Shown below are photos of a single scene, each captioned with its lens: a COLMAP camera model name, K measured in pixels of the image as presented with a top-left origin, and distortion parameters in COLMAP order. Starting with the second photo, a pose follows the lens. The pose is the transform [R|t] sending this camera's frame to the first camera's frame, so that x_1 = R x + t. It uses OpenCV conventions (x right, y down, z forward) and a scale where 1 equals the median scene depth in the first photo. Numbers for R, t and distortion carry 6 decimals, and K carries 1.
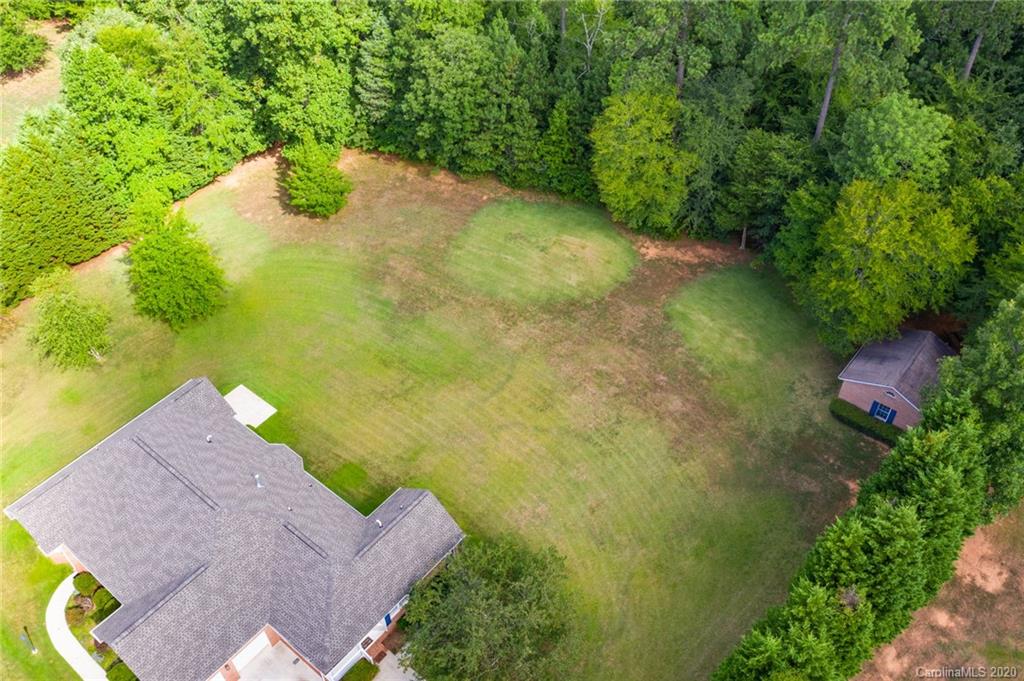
lens RADIAL K [[841.5, 0, 512.0], [0, 841.5, 340.5], [0, 0, 1]] dist [-0.013896, -0.004350]
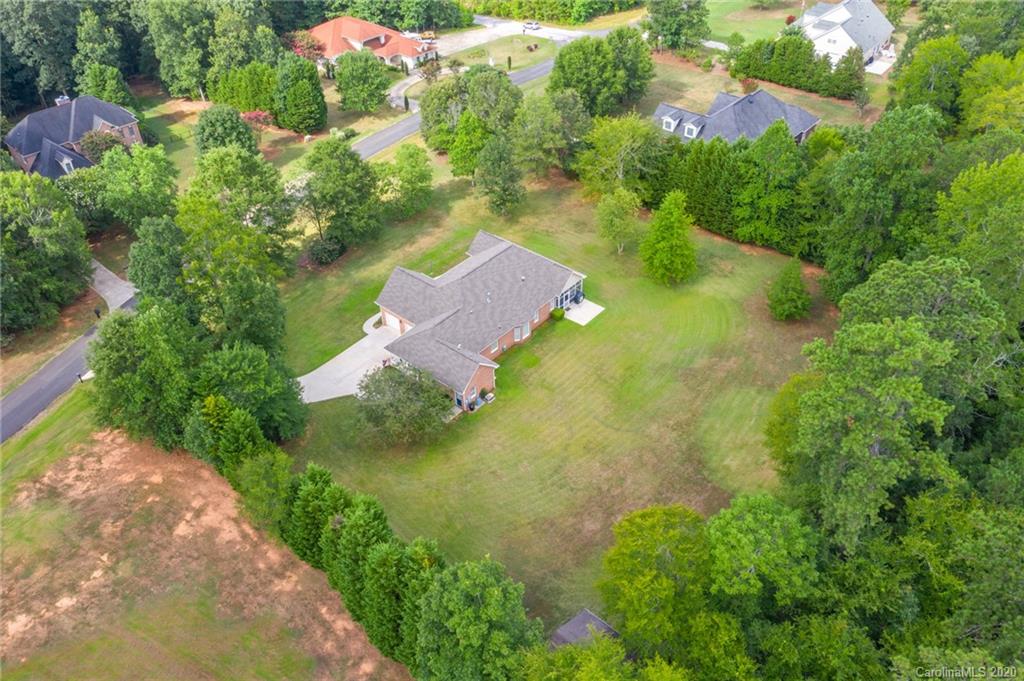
lens RADIAL K [[825.1, 0, 512.0], [0, 825.1, 340.5], [0, 0, 1]] dist [-0.014472, -0.007772]
pose [[-0.014387, 0.636565, -0.771089, 0.881250], [-0.711626, 0.535215, 0.455119, -0.485441], [0.702411, 0.555274, 0.445296, 0.266434]]
